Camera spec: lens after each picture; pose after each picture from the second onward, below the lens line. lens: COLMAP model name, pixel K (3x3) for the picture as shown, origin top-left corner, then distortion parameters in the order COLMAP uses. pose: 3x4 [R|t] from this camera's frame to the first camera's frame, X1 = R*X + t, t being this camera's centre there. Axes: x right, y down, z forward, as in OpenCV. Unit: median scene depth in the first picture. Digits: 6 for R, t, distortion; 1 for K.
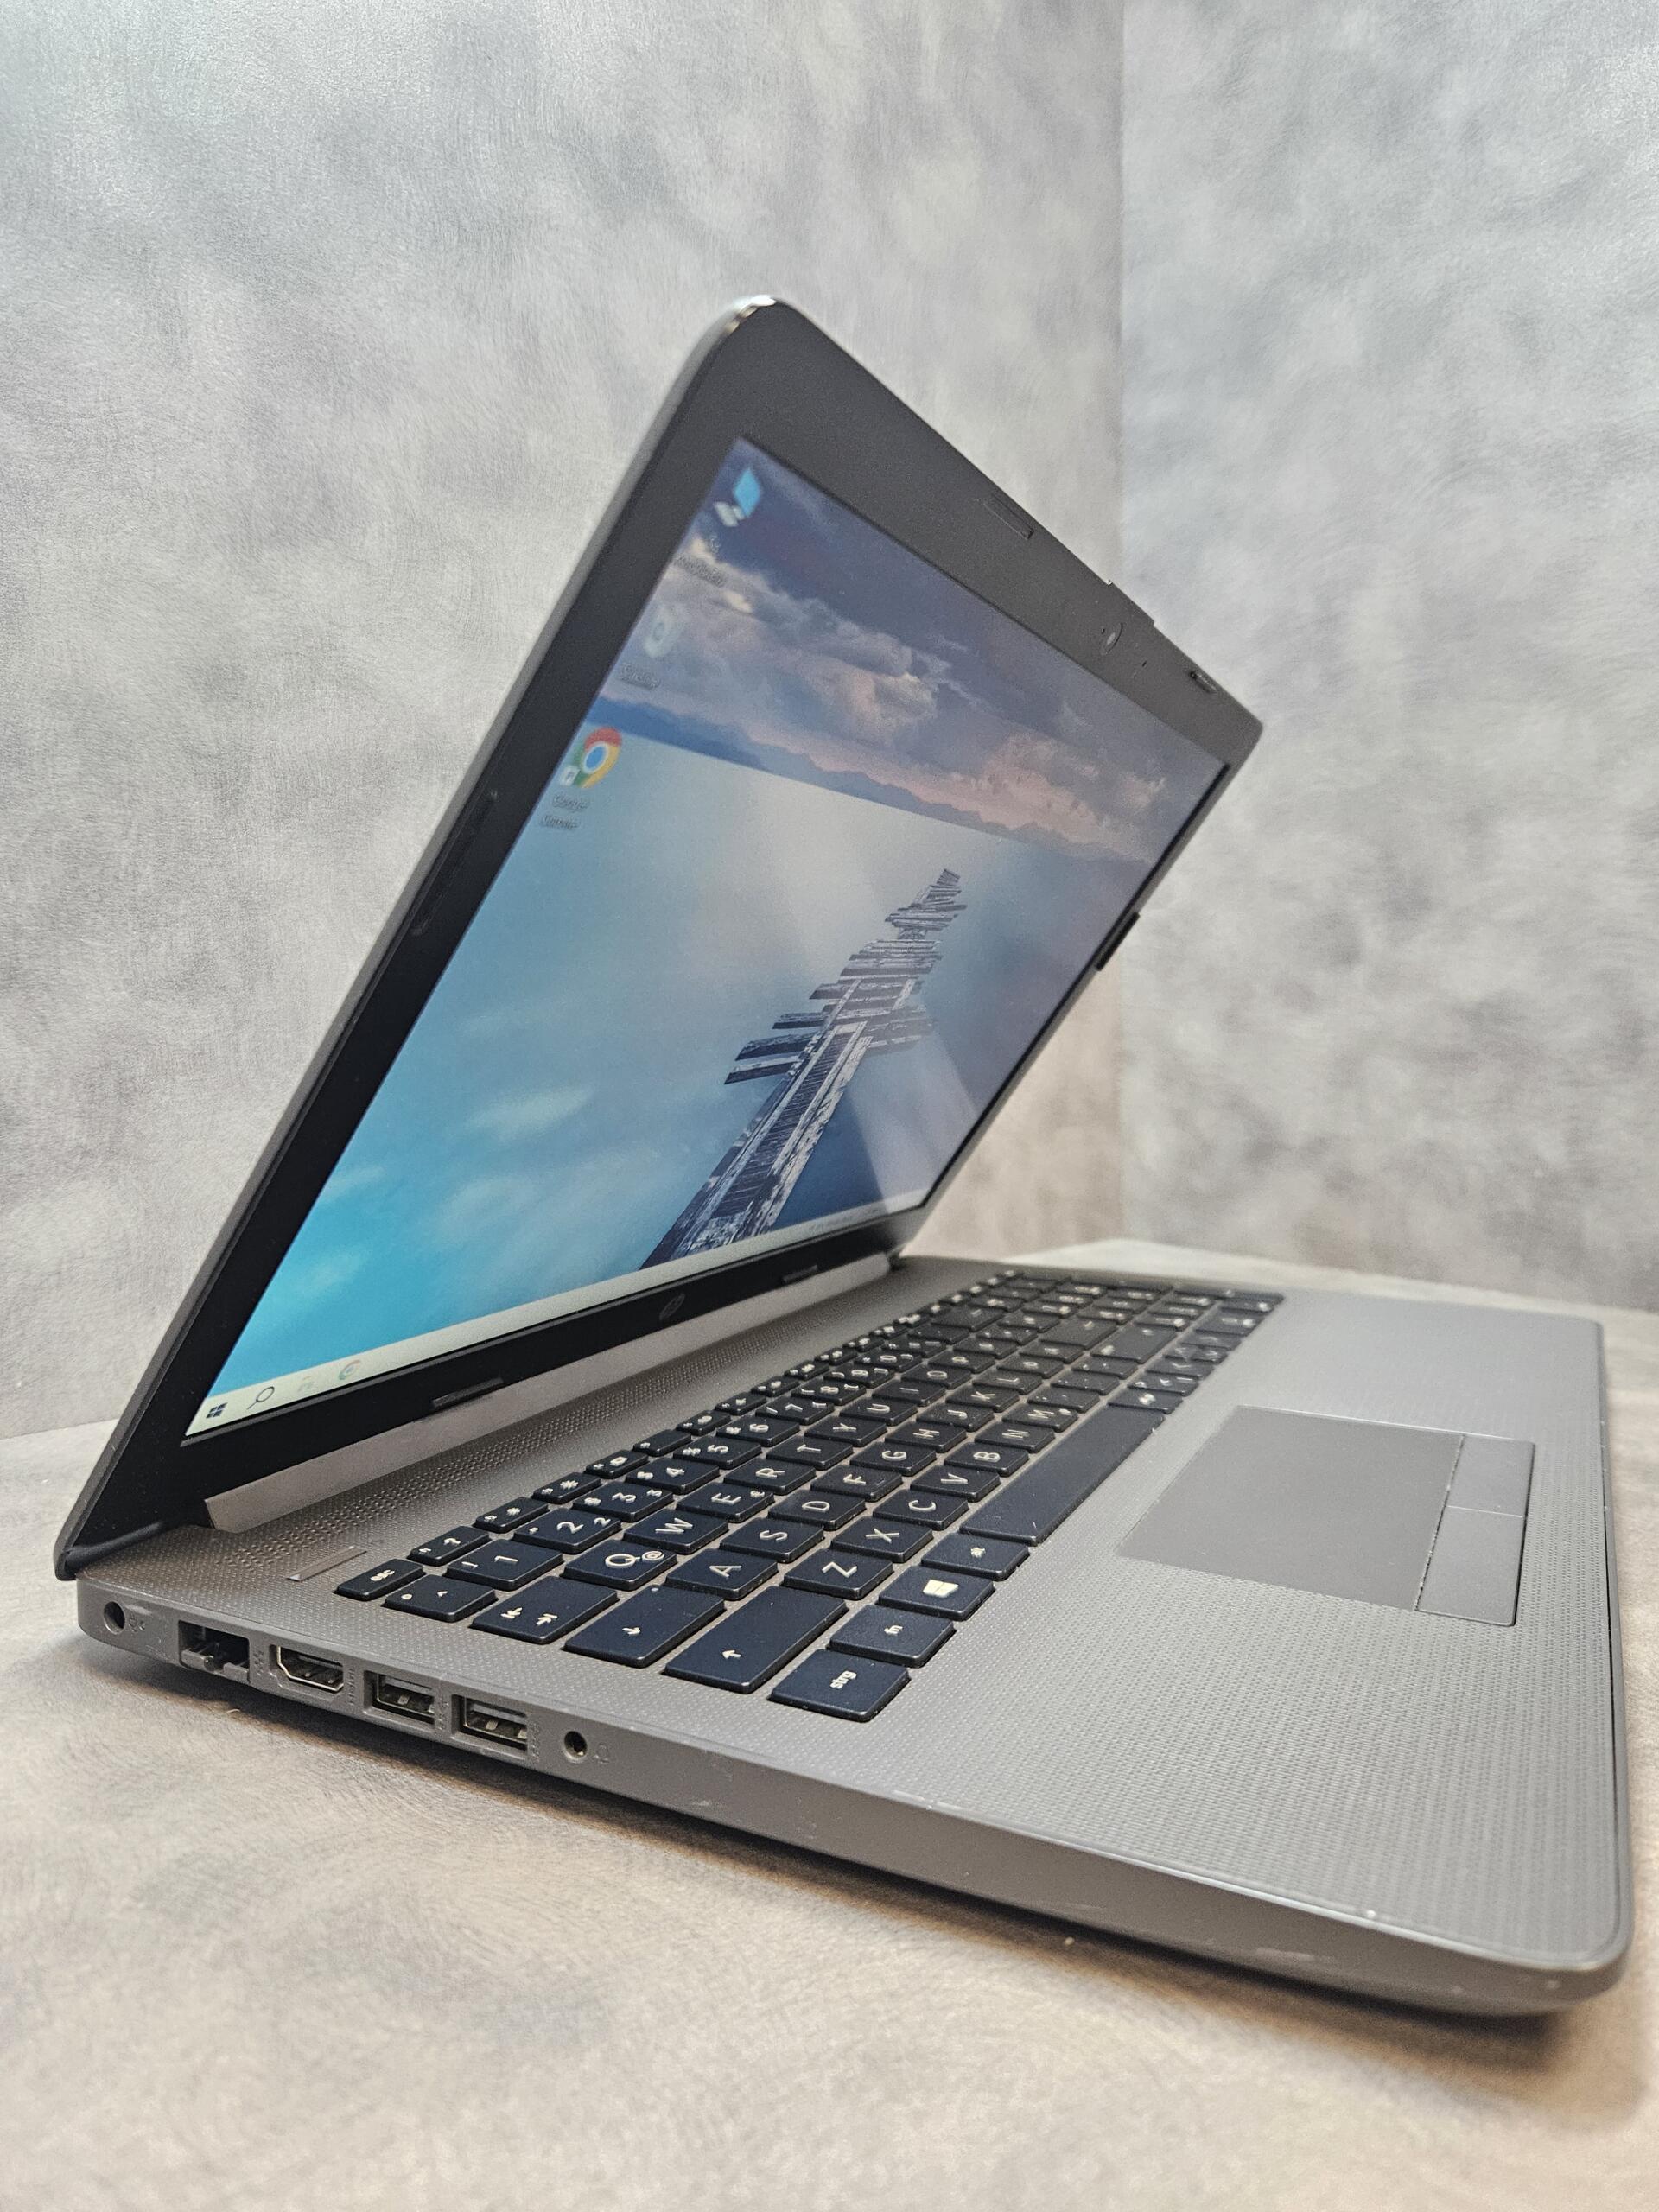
lens RADIAL K [[1494.1, 0, 822.0], [0, 1494.1, 1103.9], [0, 0, 1]] dist [0.047086, -0.057074]
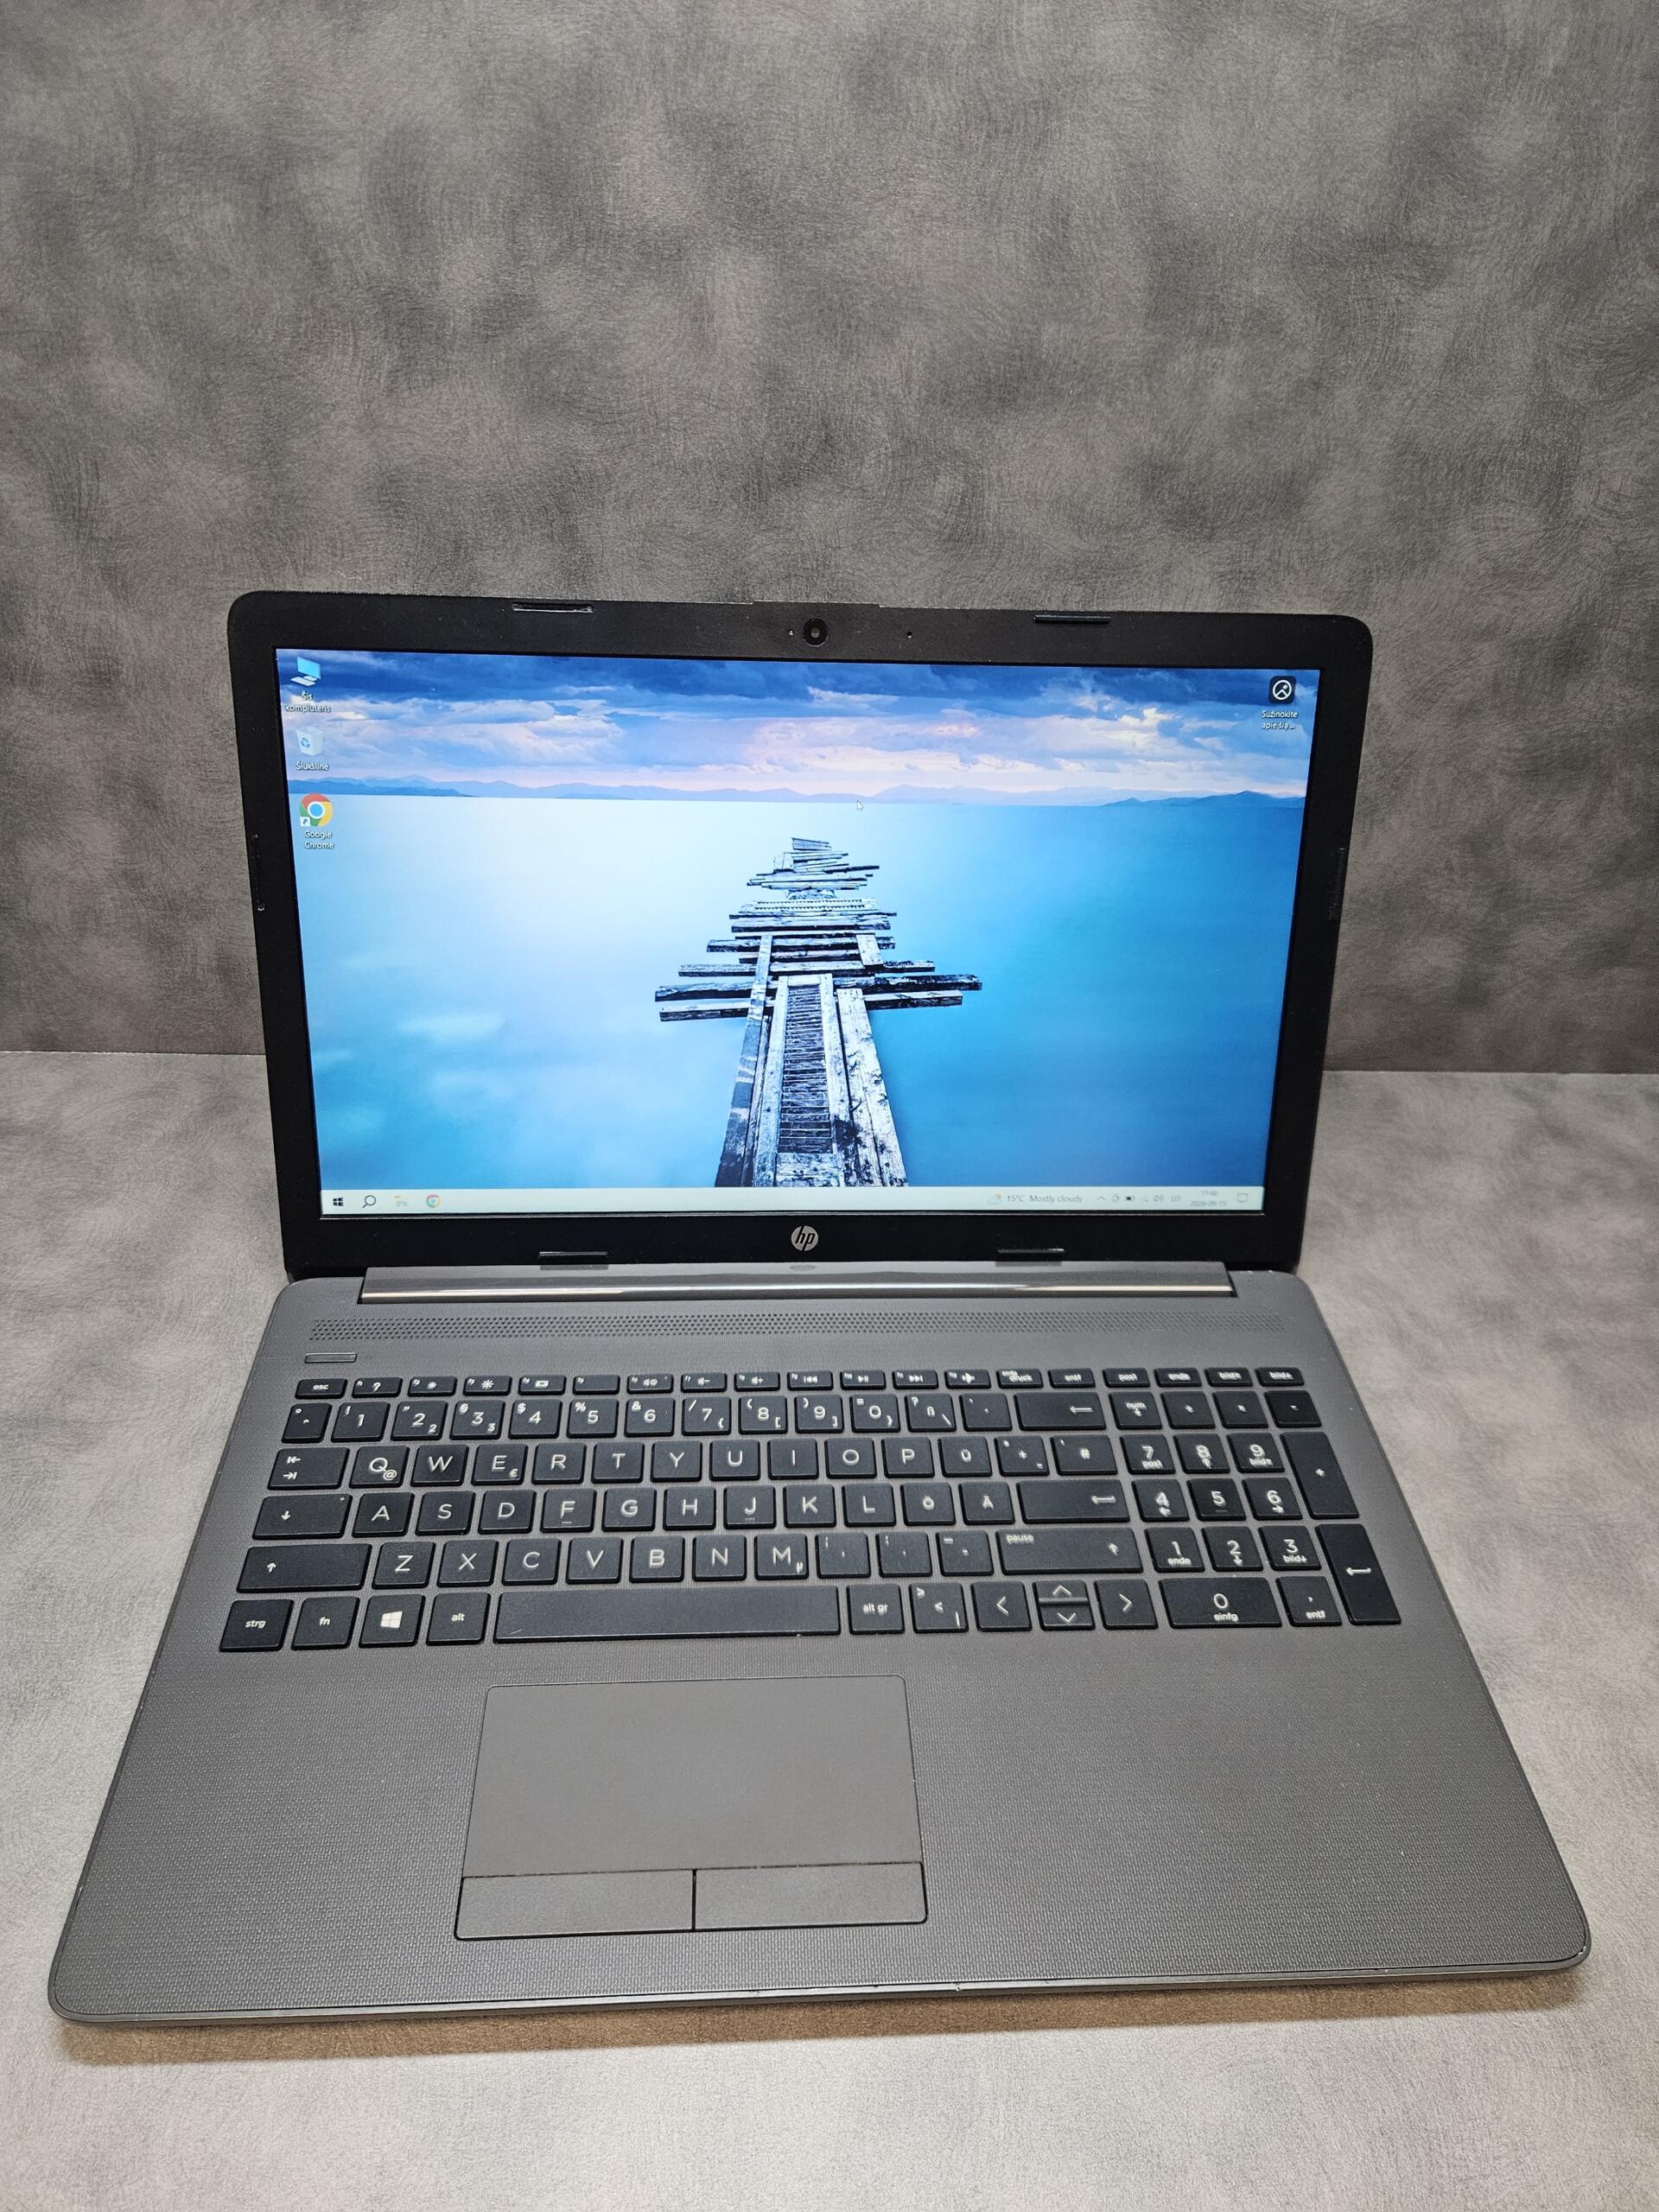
lens RADIAL K [[1494.1, 0, 822.0], [0, 1494.1, 1103.9], [0, 0, 1]] dist [0.047086, -0.057074]
pose [[0.754630, 0.421605, -0.502775, 0.480909], [-0.081522, 0.820555, 0.565723, -0.658480], [0.651067, -0.385924, 0.653585, 0.044951]]
